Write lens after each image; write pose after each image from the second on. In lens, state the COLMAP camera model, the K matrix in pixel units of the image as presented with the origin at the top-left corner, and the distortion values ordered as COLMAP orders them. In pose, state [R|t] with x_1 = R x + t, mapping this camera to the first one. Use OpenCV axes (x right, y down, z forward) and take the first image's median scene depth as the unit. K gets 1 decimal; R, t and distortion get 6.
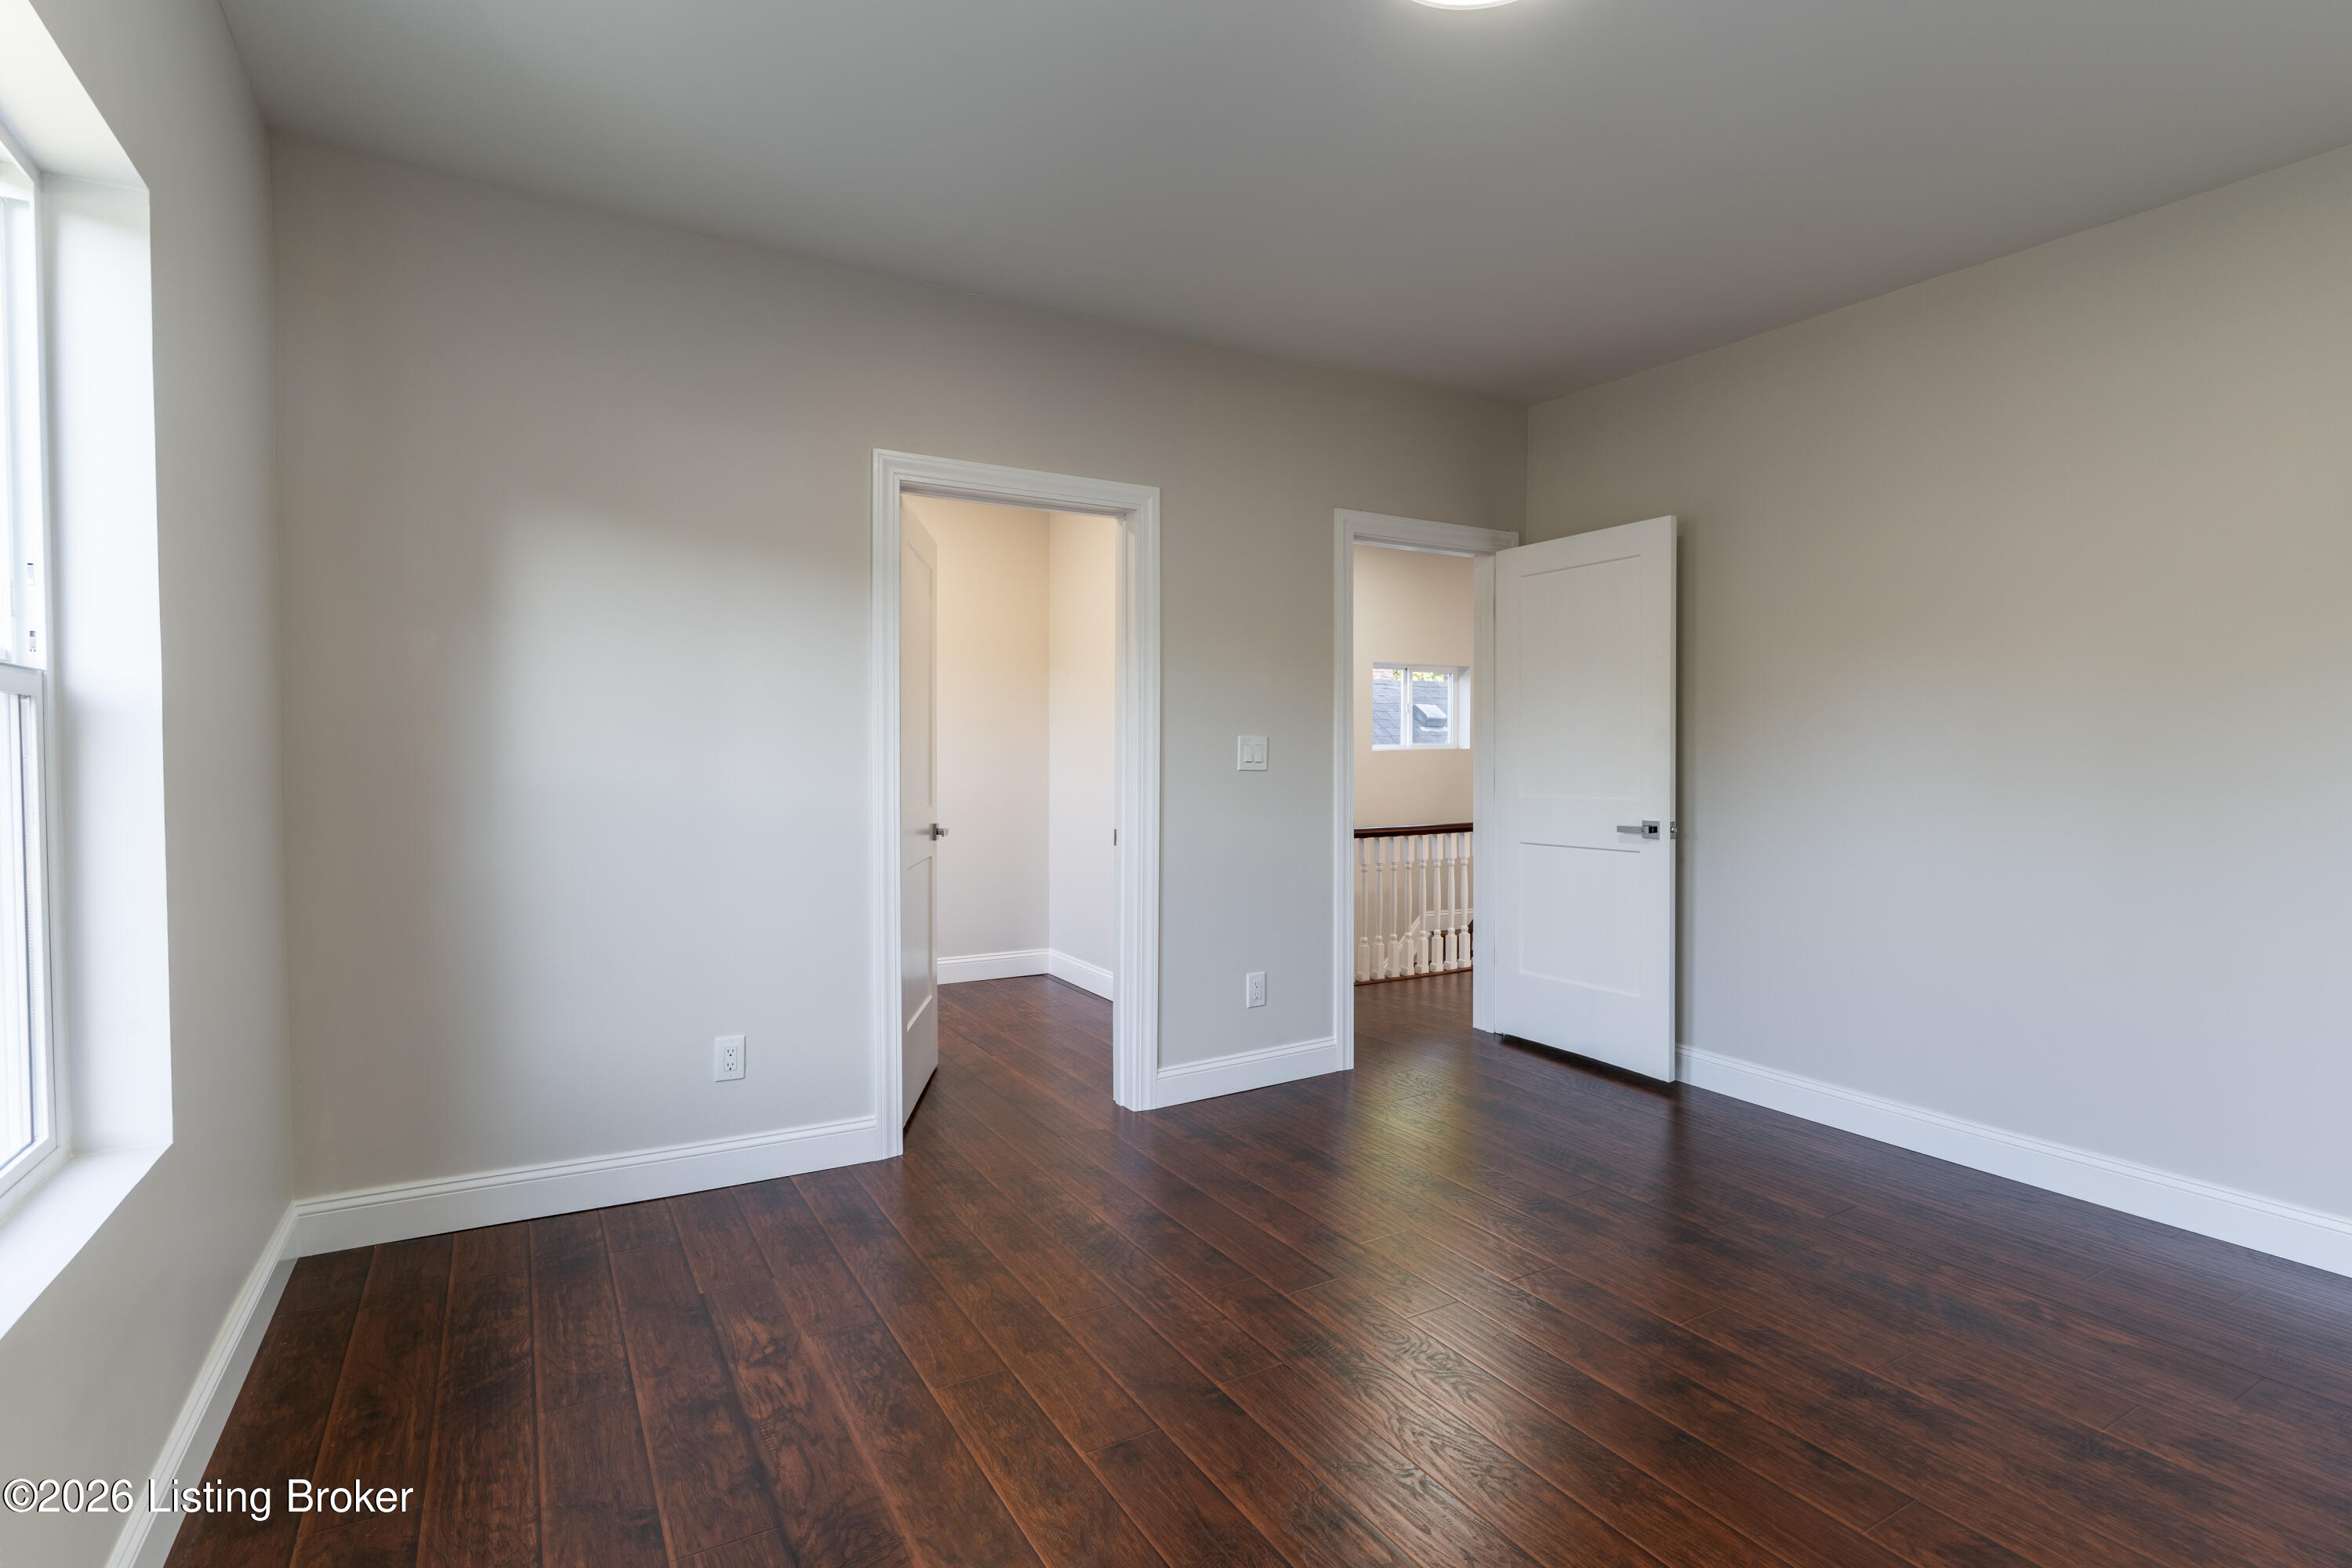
lens RADIAL K [[1124.1, 0, 1176.0], [0, 1124.1, 784.0], [0, 0, 1]] dist [0.042945, -0.000002]
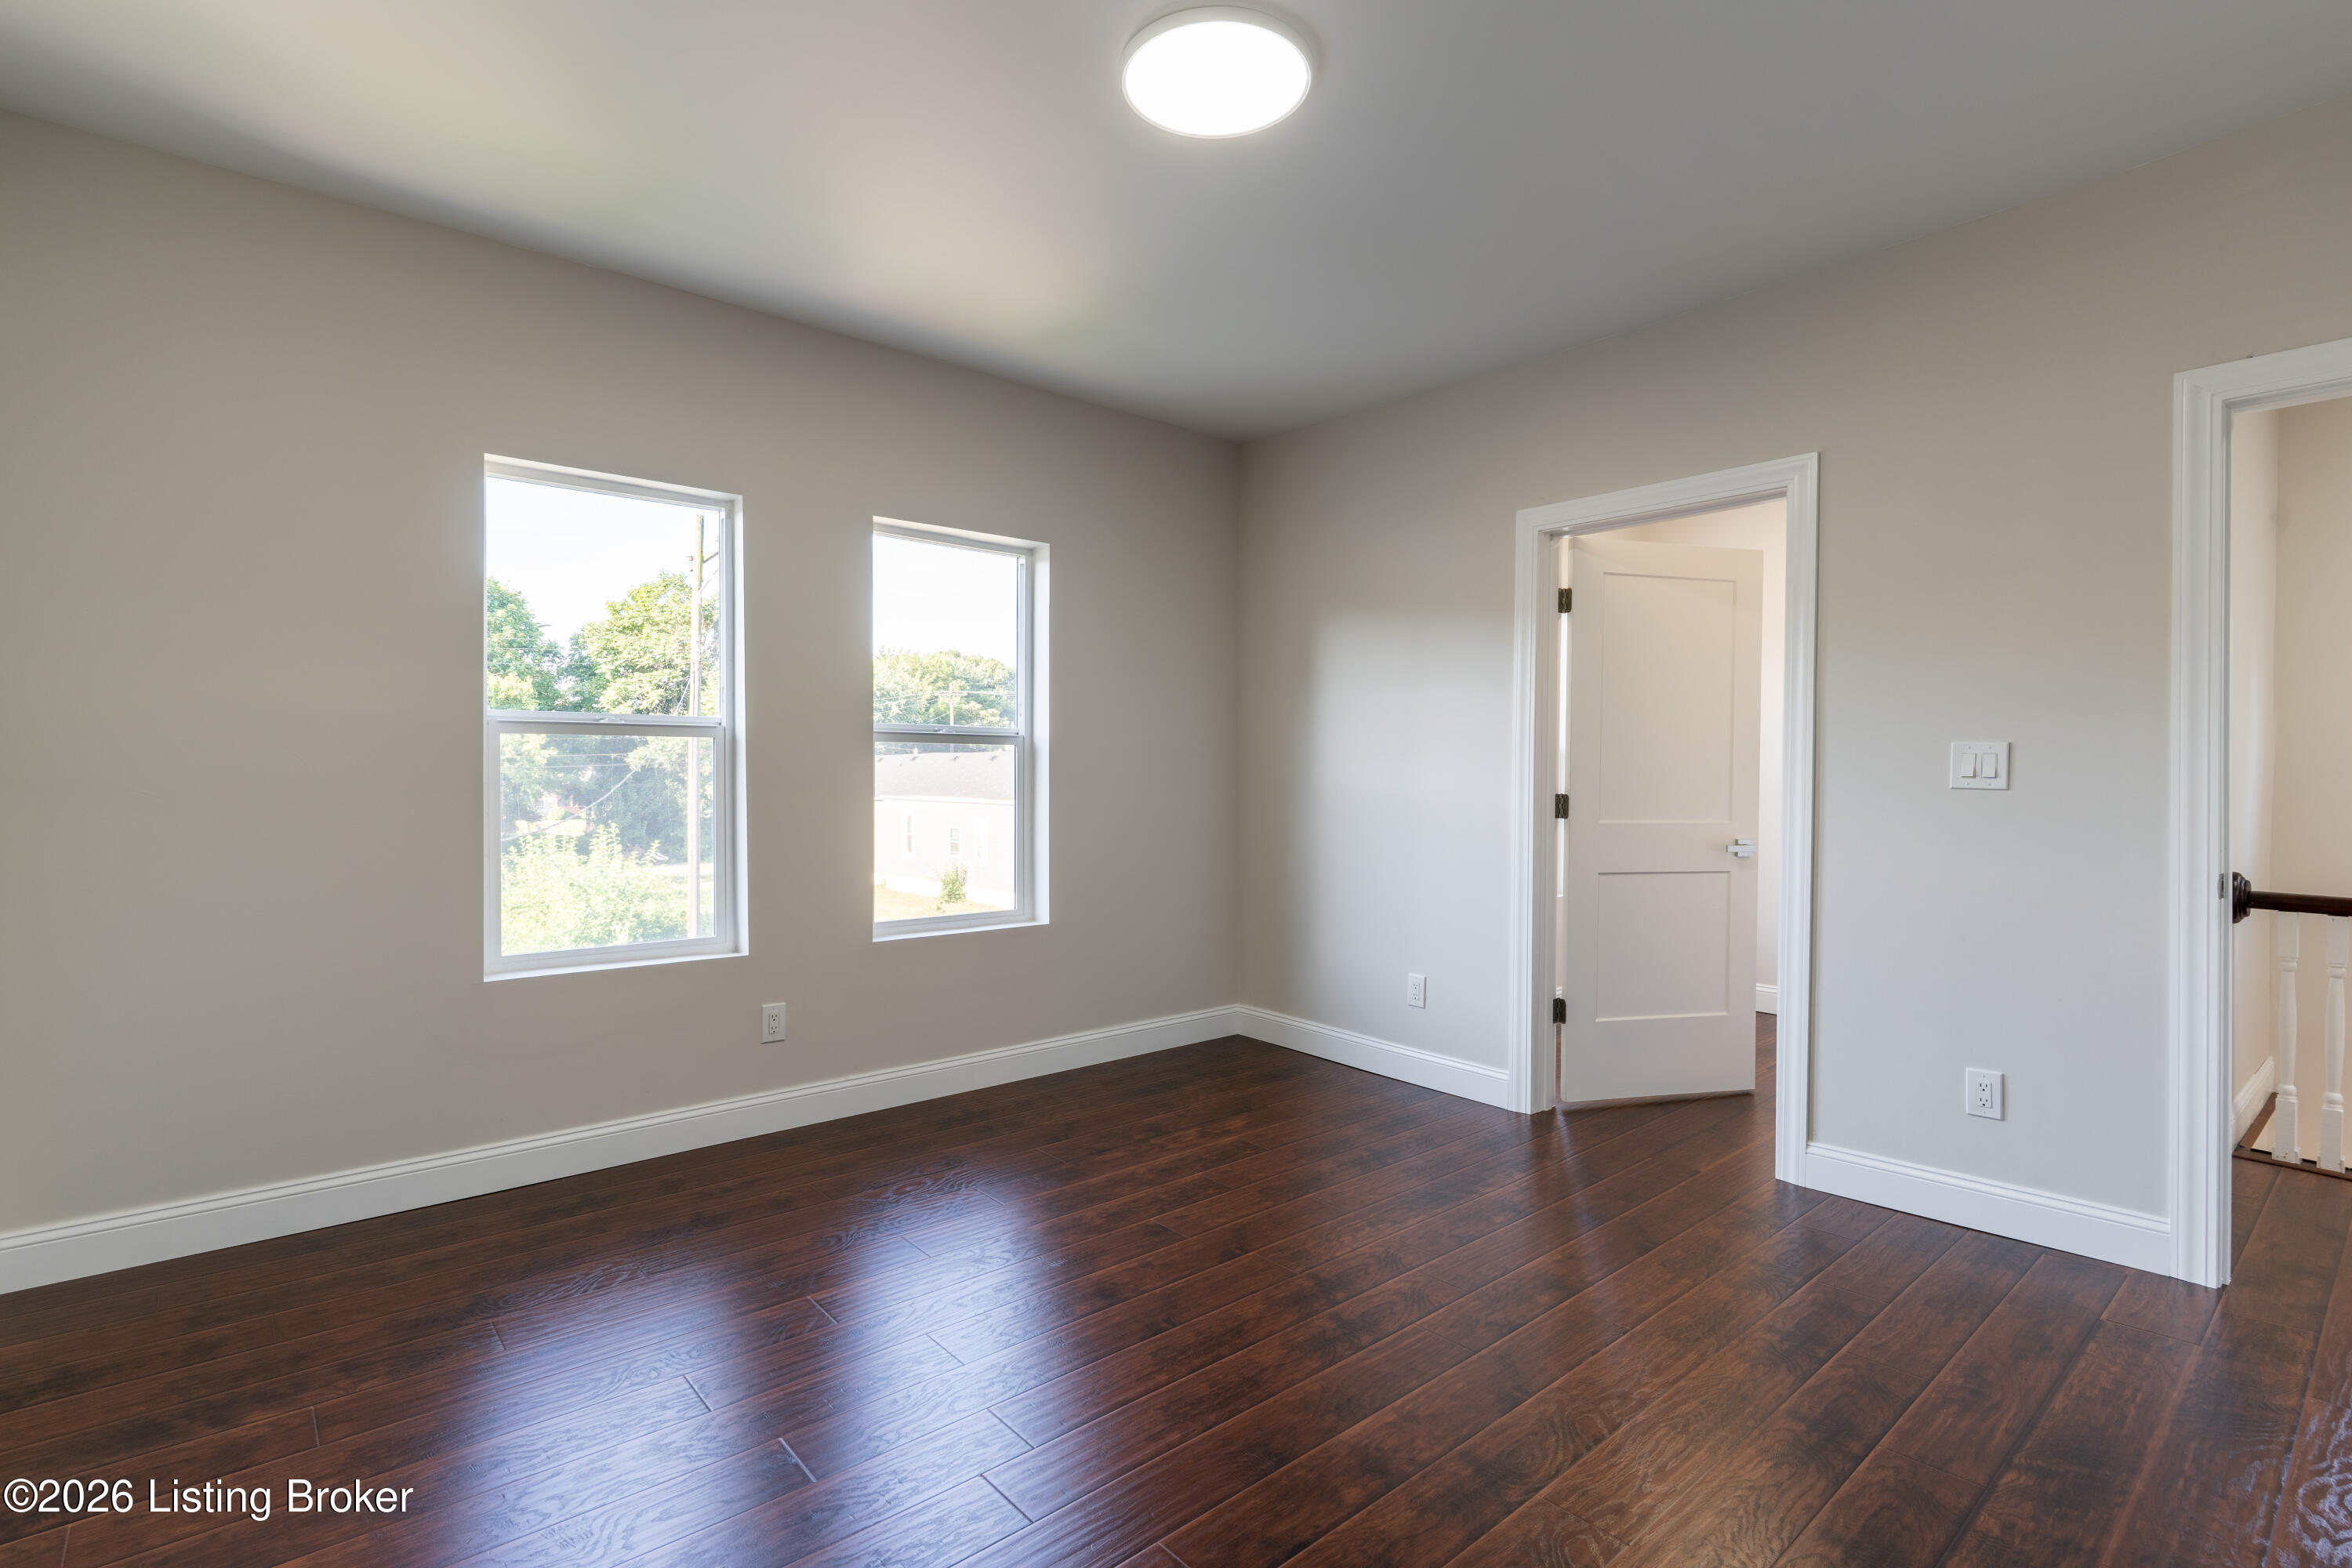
lens RADIAL K [[1104.8, 0, 1181.9], [0, 1104.8, 788.3], [0, 0, 1]] dist [-0.001285, 0.000147]
pose [[0.187512, 0.015402, -0.982142, 0.702804], [-0.025315, 0.999621, 0.010843, -0.006925], [0.981936, 0.022830, 0.187831, 0.381342]]
